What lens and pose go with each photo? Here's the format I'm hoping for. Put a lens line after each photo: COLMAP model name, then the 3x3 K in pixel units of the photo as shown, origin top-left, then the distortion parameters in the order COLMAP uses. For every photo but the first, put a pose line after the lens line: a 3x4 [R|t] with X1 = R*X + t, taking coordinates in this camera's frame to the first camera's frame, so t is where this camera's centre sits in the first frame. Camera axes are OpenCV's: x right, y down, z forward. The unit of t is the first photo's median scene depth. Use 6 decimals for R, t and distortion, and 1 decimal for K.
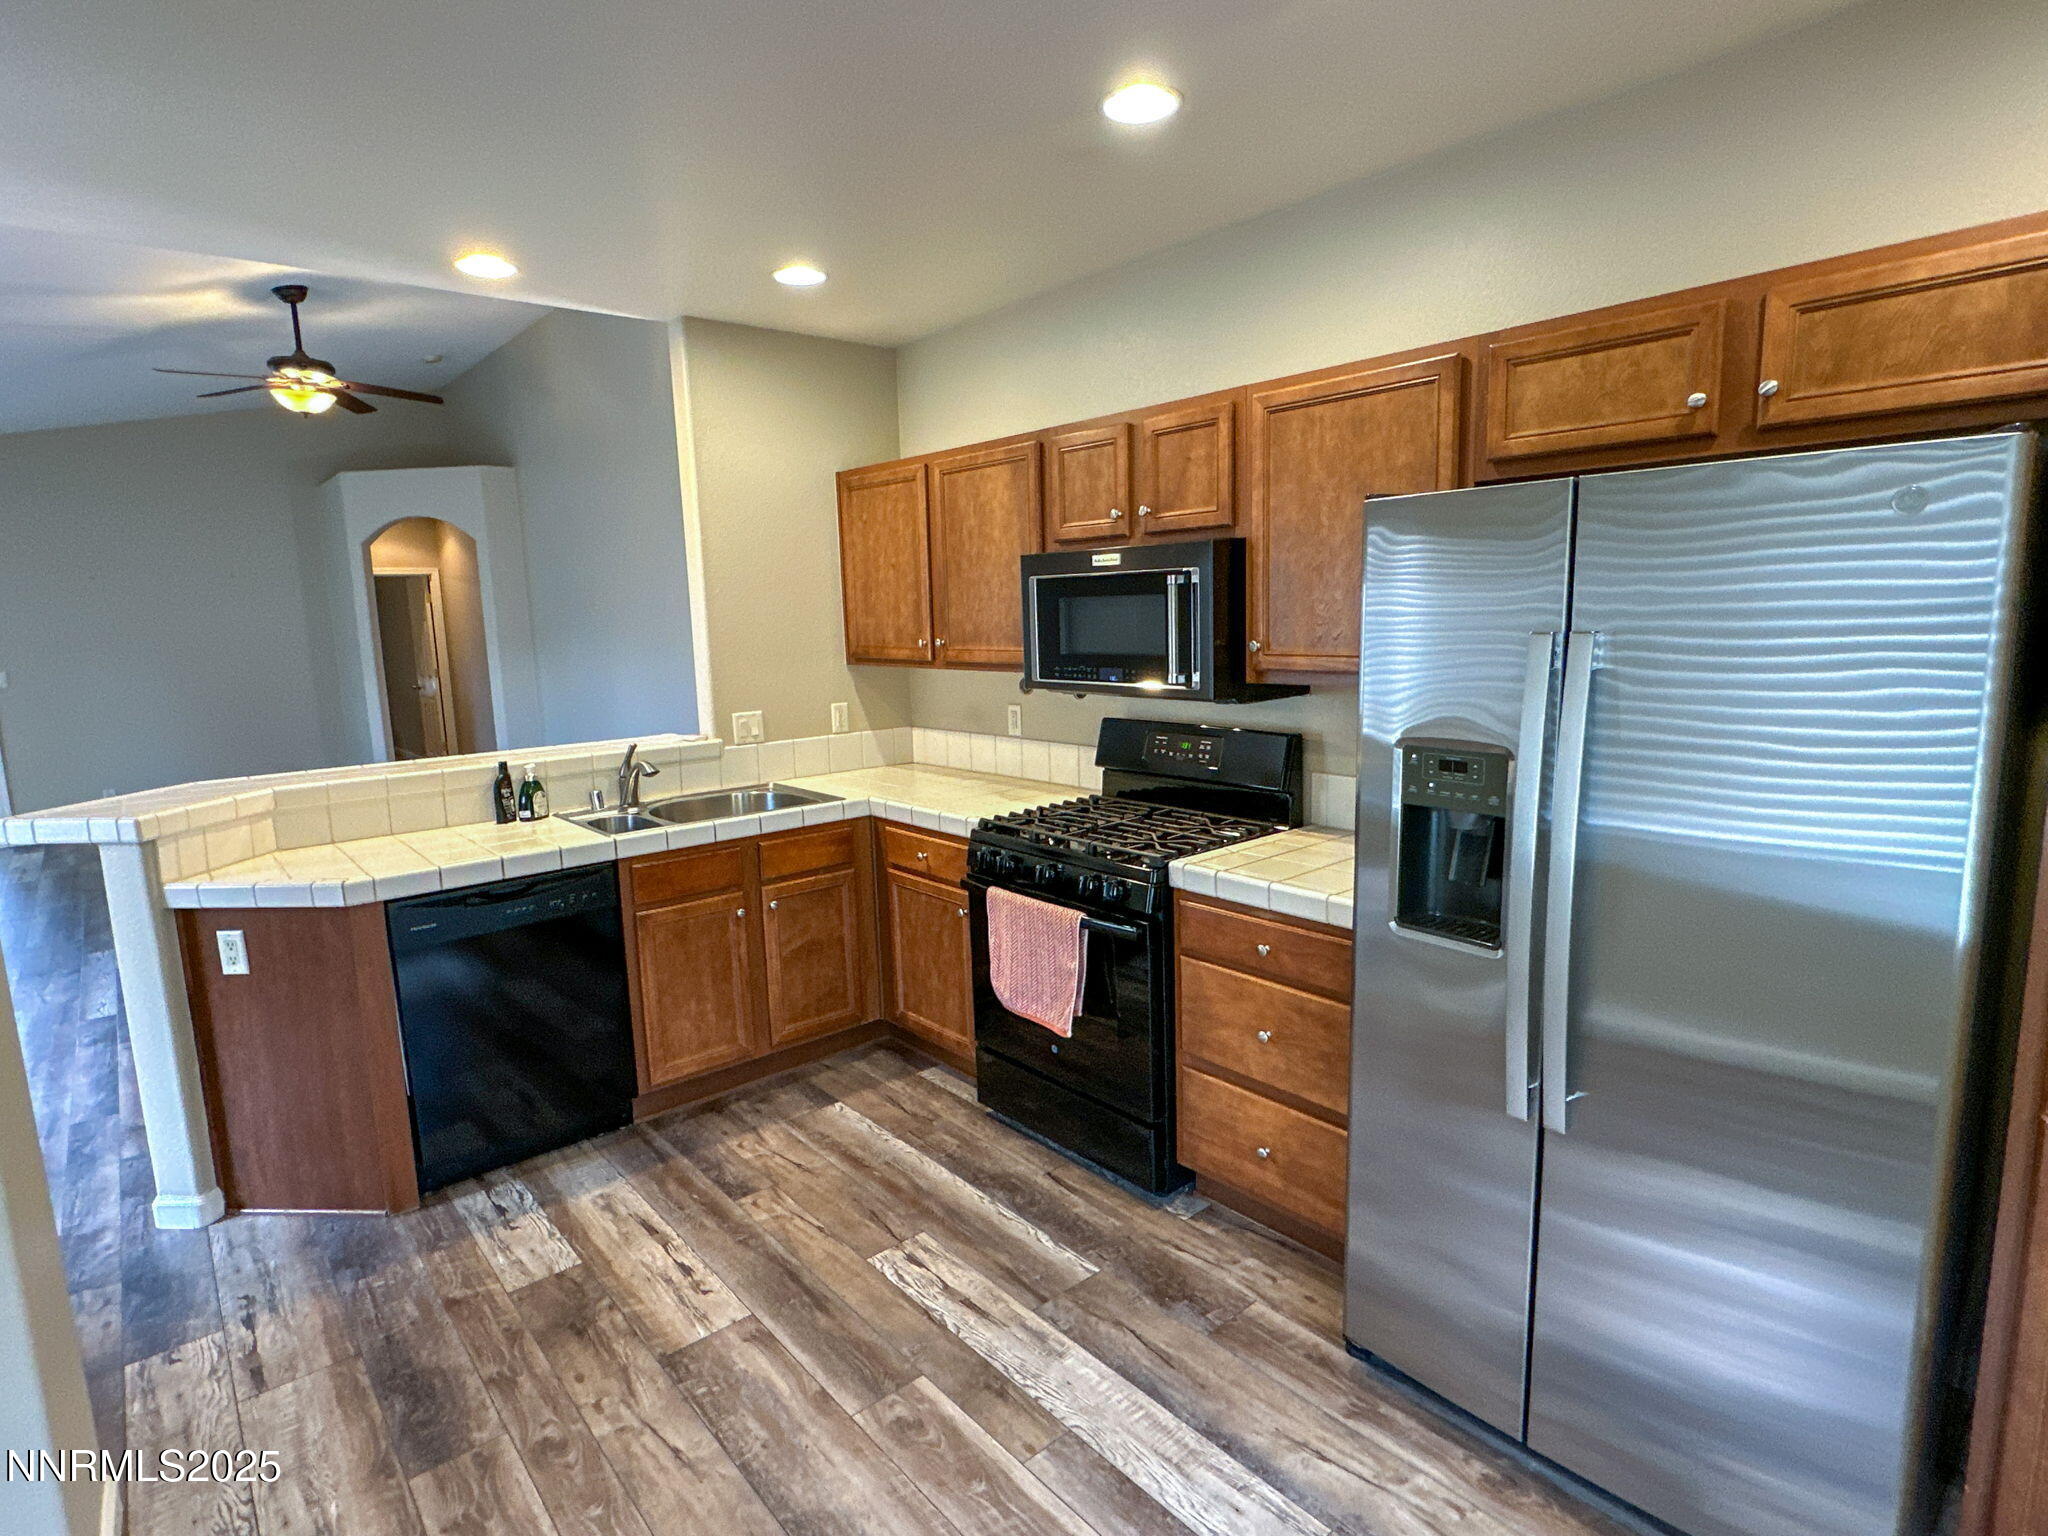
lens RADIAL K [[1057.8, 0, 1023.5], [0, 1057.8, 772.5], [0, 0, 1]] dist [0.000115, 0.000020]
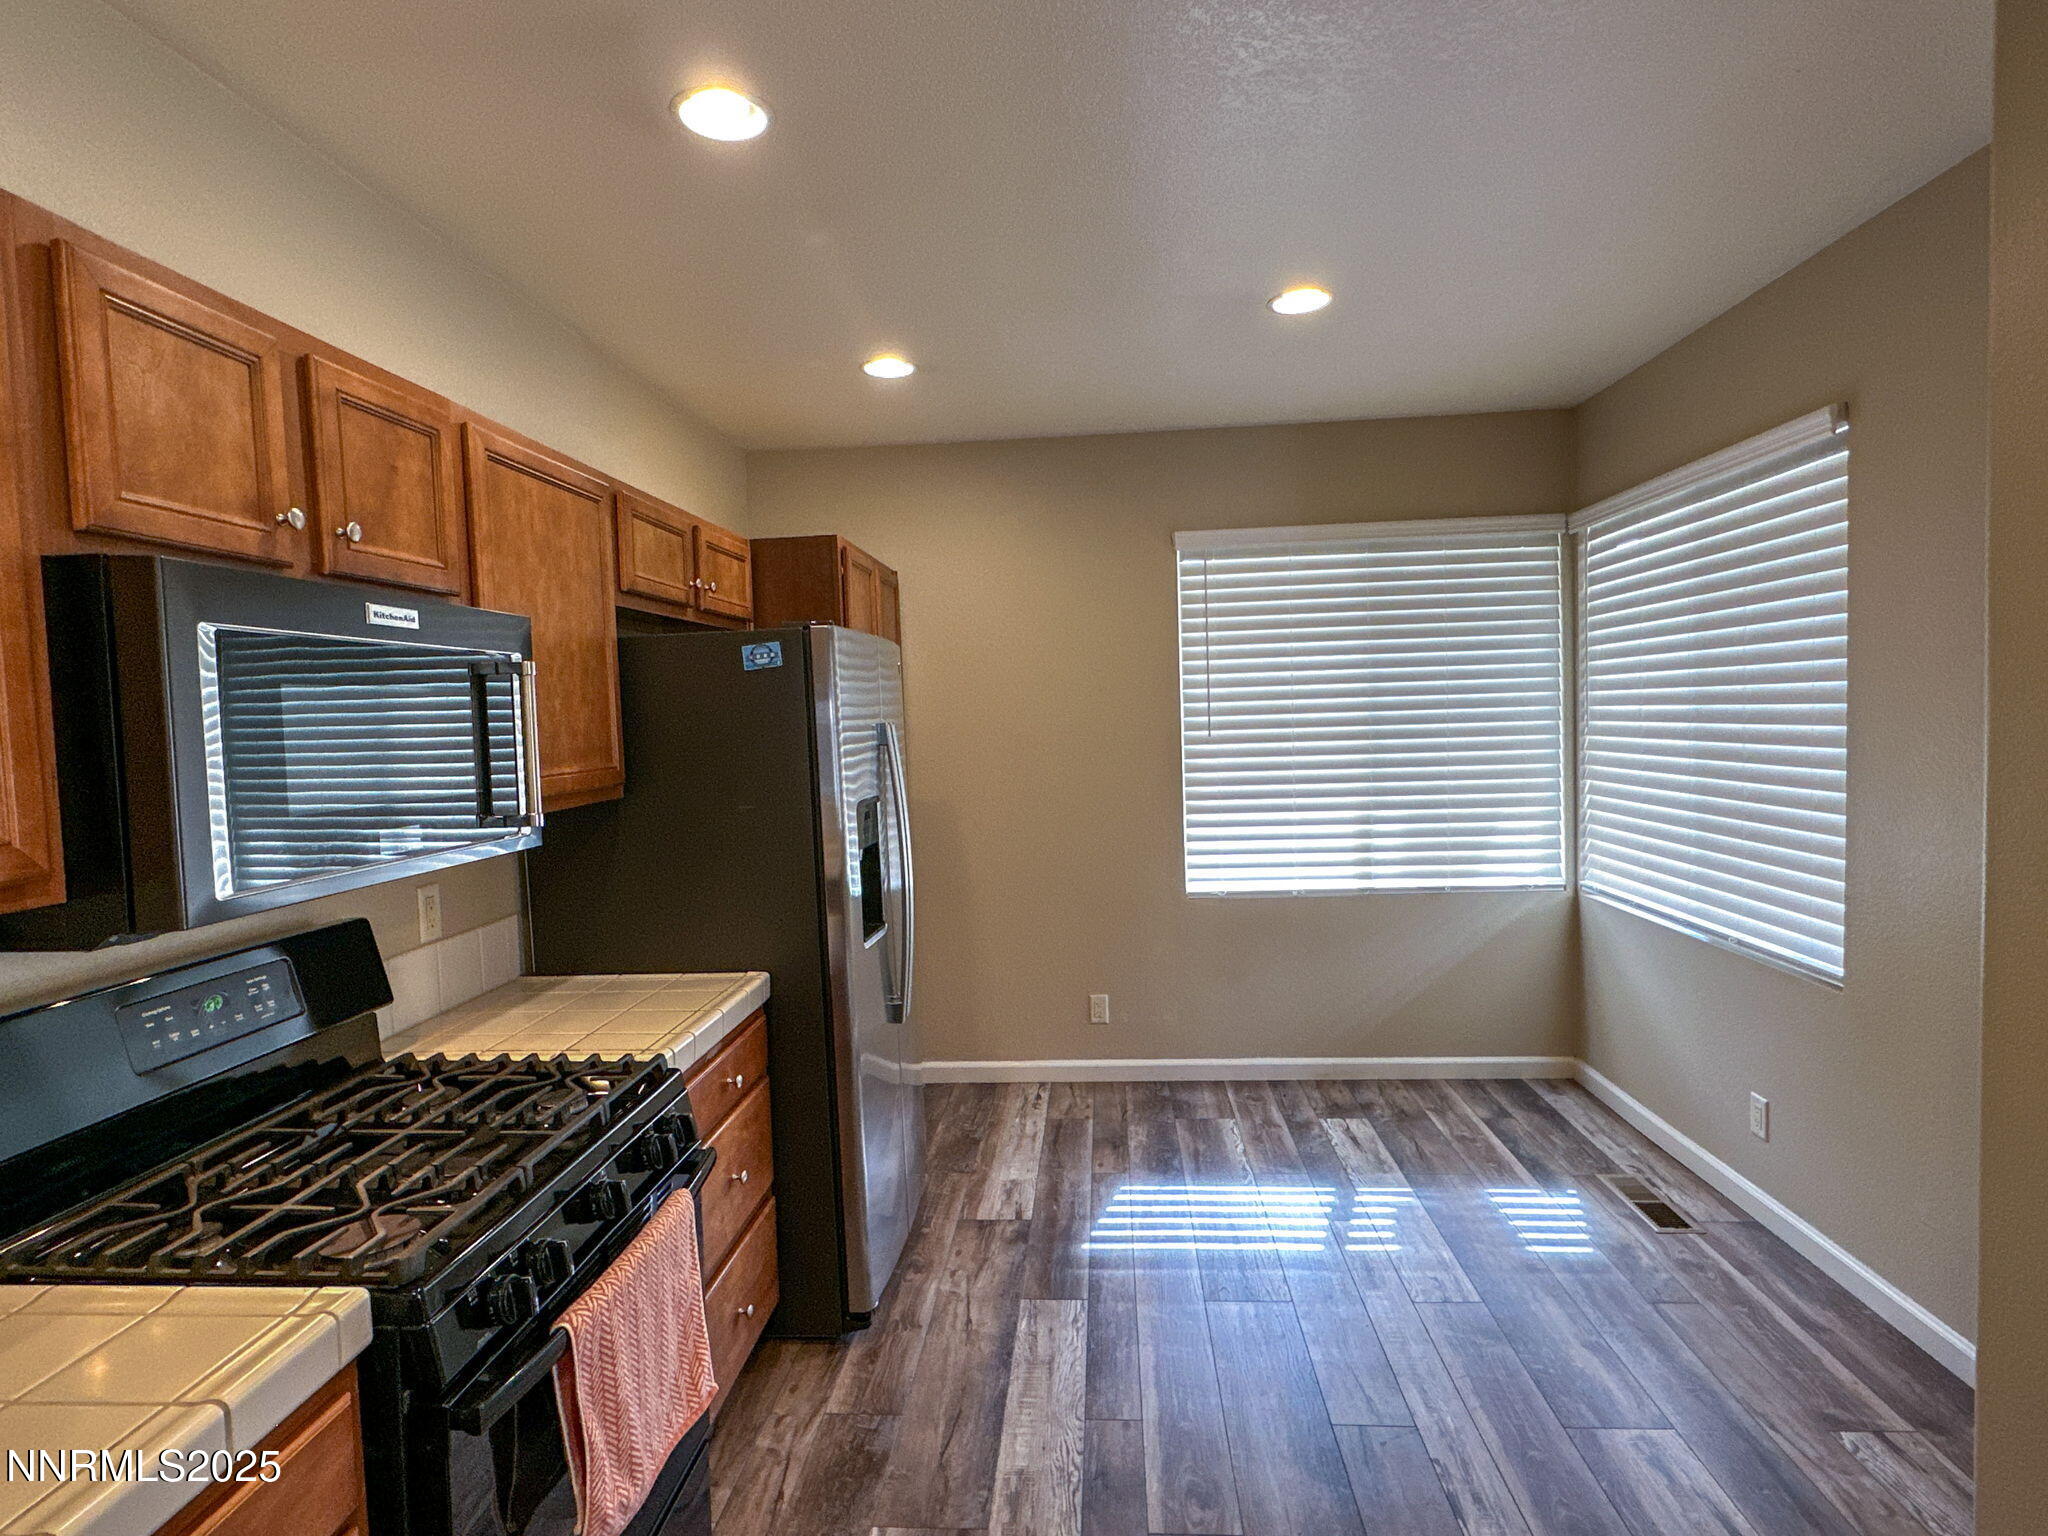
lens RADIAL K [[1057.8, 0, 1024.2], [0, 1057.8, 764.5], [0, 0, 1]] dist [0.000115, 0.000020]
pose [[-0.700121, 0.015740, 0.713851, -0.657214], [0.164316, 0.976476, 0.139625, -0.200752], [-0.694861, 0.215052, -0.686237, 1.520626]]
